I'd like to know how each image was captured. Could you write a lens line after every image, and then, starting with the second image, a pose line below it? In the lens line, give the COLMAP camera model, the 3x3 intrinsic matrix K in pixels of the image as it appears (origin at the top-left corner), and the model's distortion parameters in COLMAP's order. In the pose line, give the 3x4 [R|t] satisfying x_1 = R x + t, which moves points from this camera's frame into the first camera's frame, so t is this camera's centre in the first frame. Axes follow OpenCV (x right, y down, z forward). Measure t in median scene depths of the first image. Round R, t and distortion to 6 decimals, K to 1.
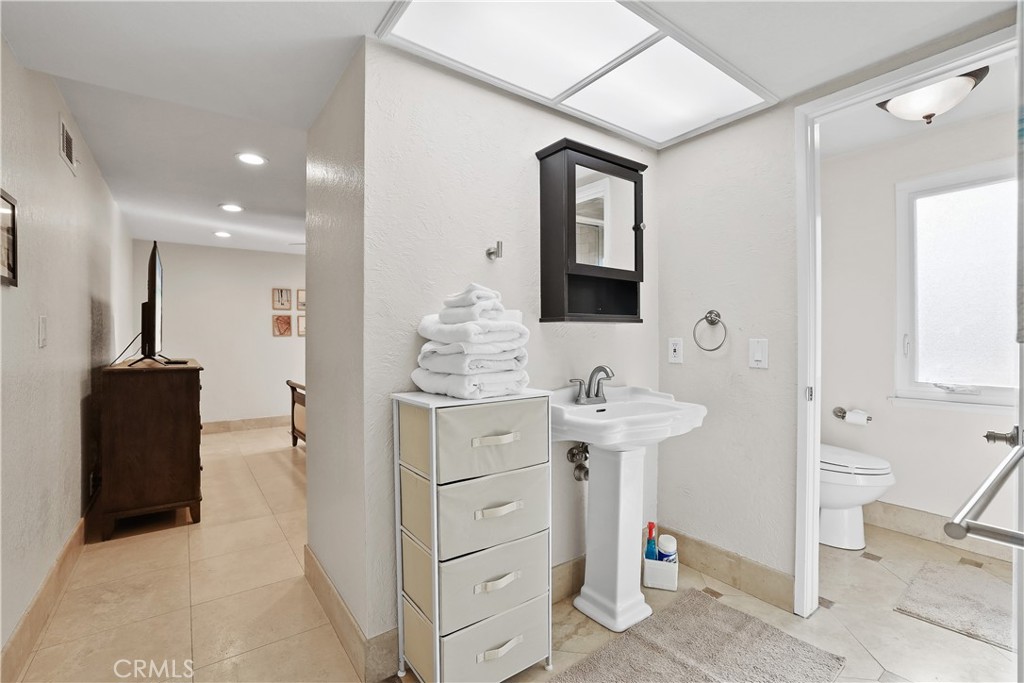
lens RADIAL K [[441.2, 0, 510.5], [0, 441.2, 339.3], [0, 0, 1]] dist [-0.055017, 0.020934]
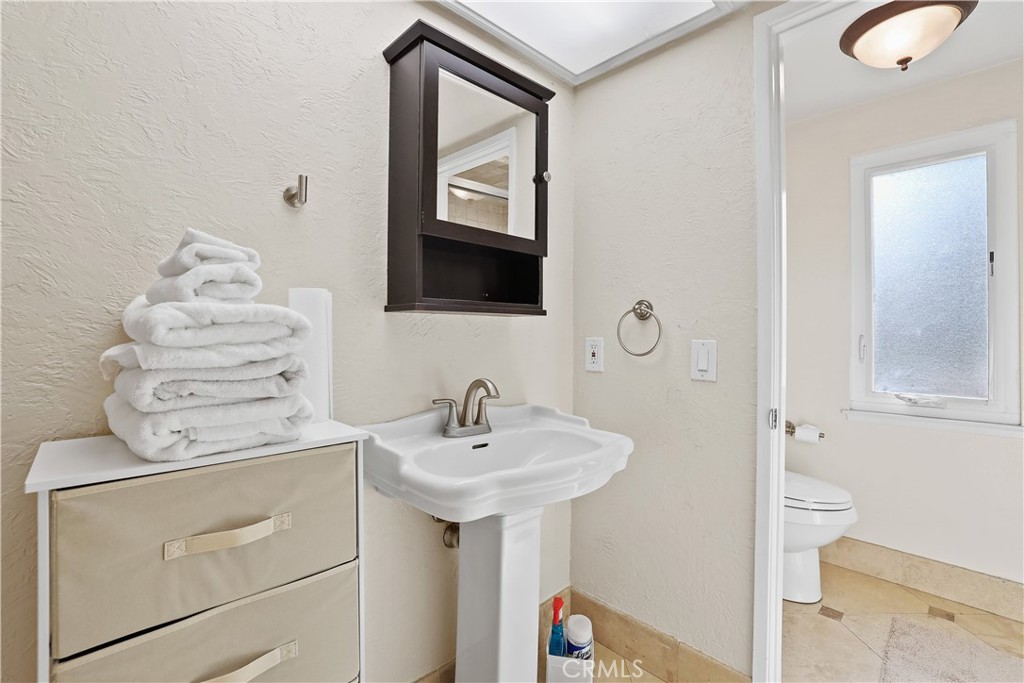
lens RADIAL K [[512.0, 0, 491.4], [0, 512.0, 341.1], [0, 0, 1]] dist [-0.054124, 0.025531]
pose [[0.989781, 0.004694, 0.142521, 0.105294], [-0.005592, 0.999967, 0.005902, -0.001634], [-0.142488, -0.006639, 0.989774, 0.220582]]
